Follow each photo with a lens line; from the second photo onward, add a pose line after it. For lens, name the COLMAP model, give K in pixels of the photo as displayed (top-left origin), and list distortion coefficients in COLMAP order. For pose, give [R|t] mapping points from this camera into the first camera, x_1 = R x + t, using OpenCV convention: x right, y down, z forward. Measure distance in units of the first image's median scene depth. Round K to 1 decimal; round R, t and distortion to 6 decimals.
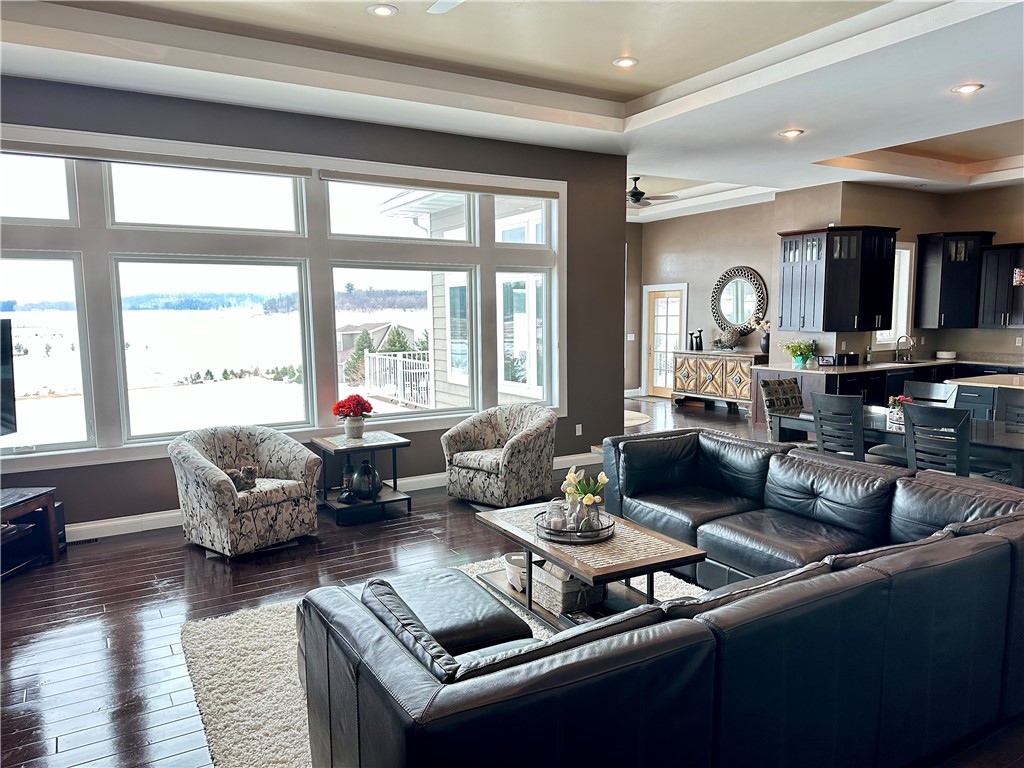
lens RADIAL K [[721.5, 0, 505.7], [0, 721.5, 391.1], [0, 0, 1]] dist [0.074618, -0.083572]
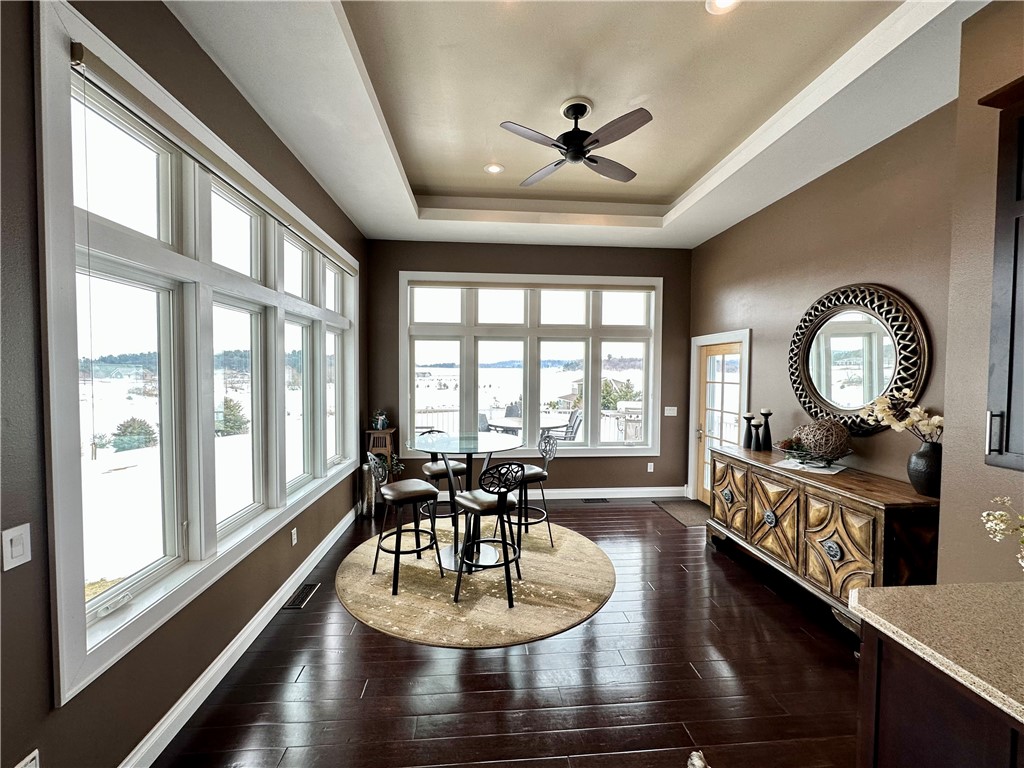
lens RADIAL K [[405.9, 0, 519.0], [0, 405.9, 382.2], [0, 0, 1]] dist [-0.001301, 0.000093]
pose [[0.901691, 0.030914, -0.431274, 0.255910], [-0.065131, 0.995771, -0.064796, -0.083220], [0.427447, 0.086516, 0.899891, 0.716260]]
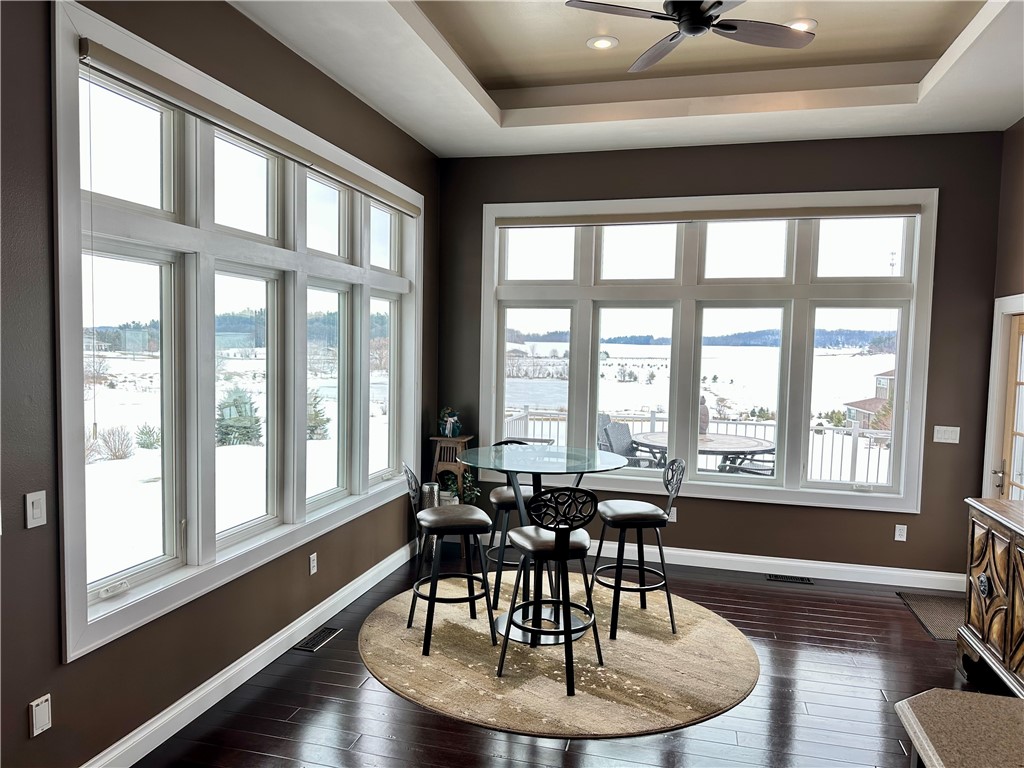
lens RADIAL K [[721.5, 0, 533.8], [0, 721.5, 384.7], [0, 0, 1]] dist [0.074618, -0.083572]
pose [[0.715713, 0.065487, -0.695317, 0.346973], [-0.106980, 0.994124, -0.016489, -0.087408], [0.690152, 0.086186, 0.718514, 0.702314]]
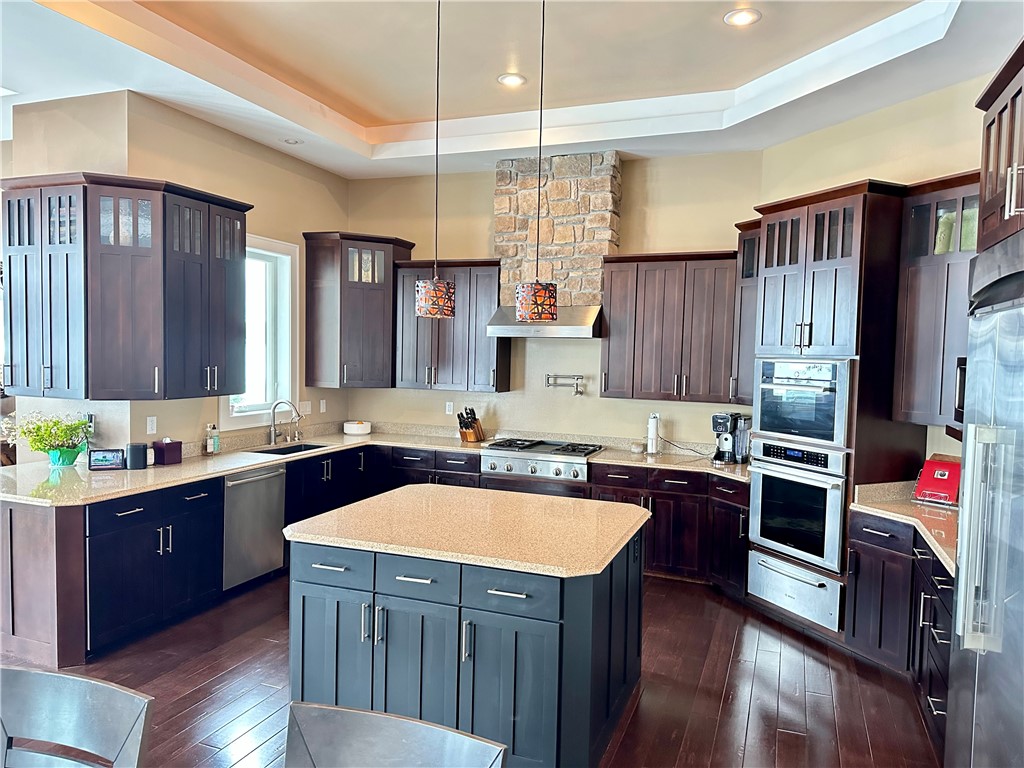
lens RADIAL K [[721.5, 0, 520.6], [0, 721.5, 393.0], [0, 0, 1]] dist [0.074618, -0.083572]
pose [[0.784061, -0.006774, 0.620647, 0.307662], [0.036983, 0.998674, -0.035821, -0.050061], [-0.619581, 0.051039, 0.783272, 0.398451]]
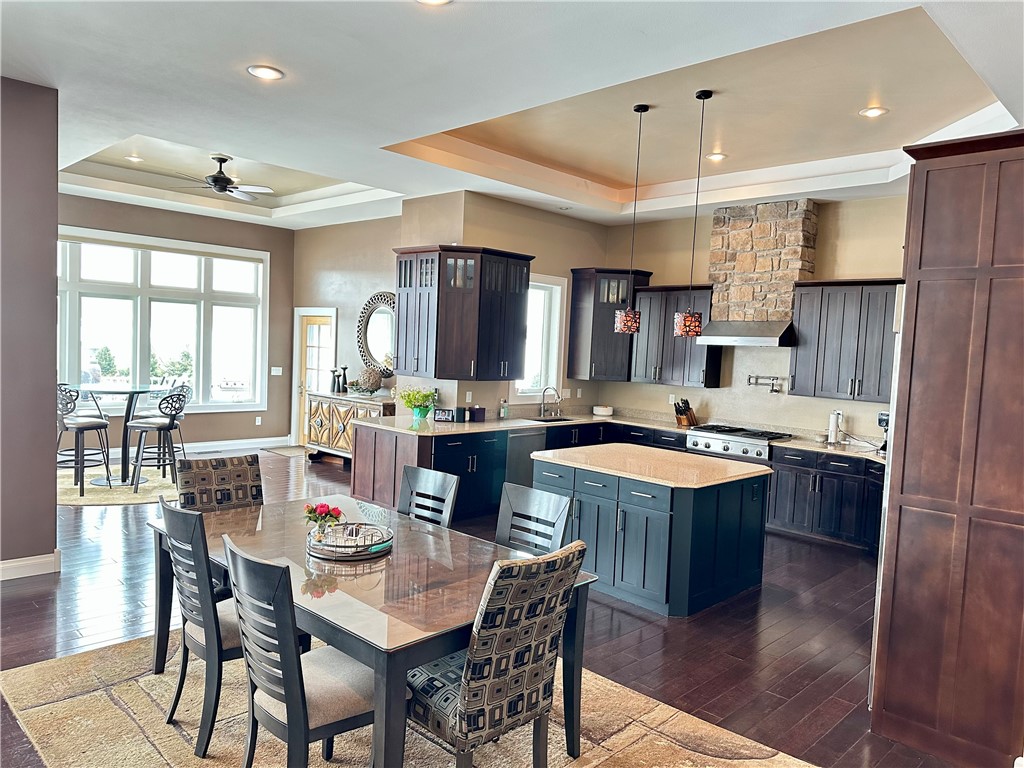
lens RADIAL K [[721.5, 0, 518.0], [0, 721.5, 390.0], [0, 0, 1]] dist [0.074618, -0.083572]
pose [[0.964730, 0.038817, 0.260362, 0.271637], [-0.027843, 0.998567, -0.045710, -0.030860], [-0.261763, 0.036849, 0.964428, 0.200781]]
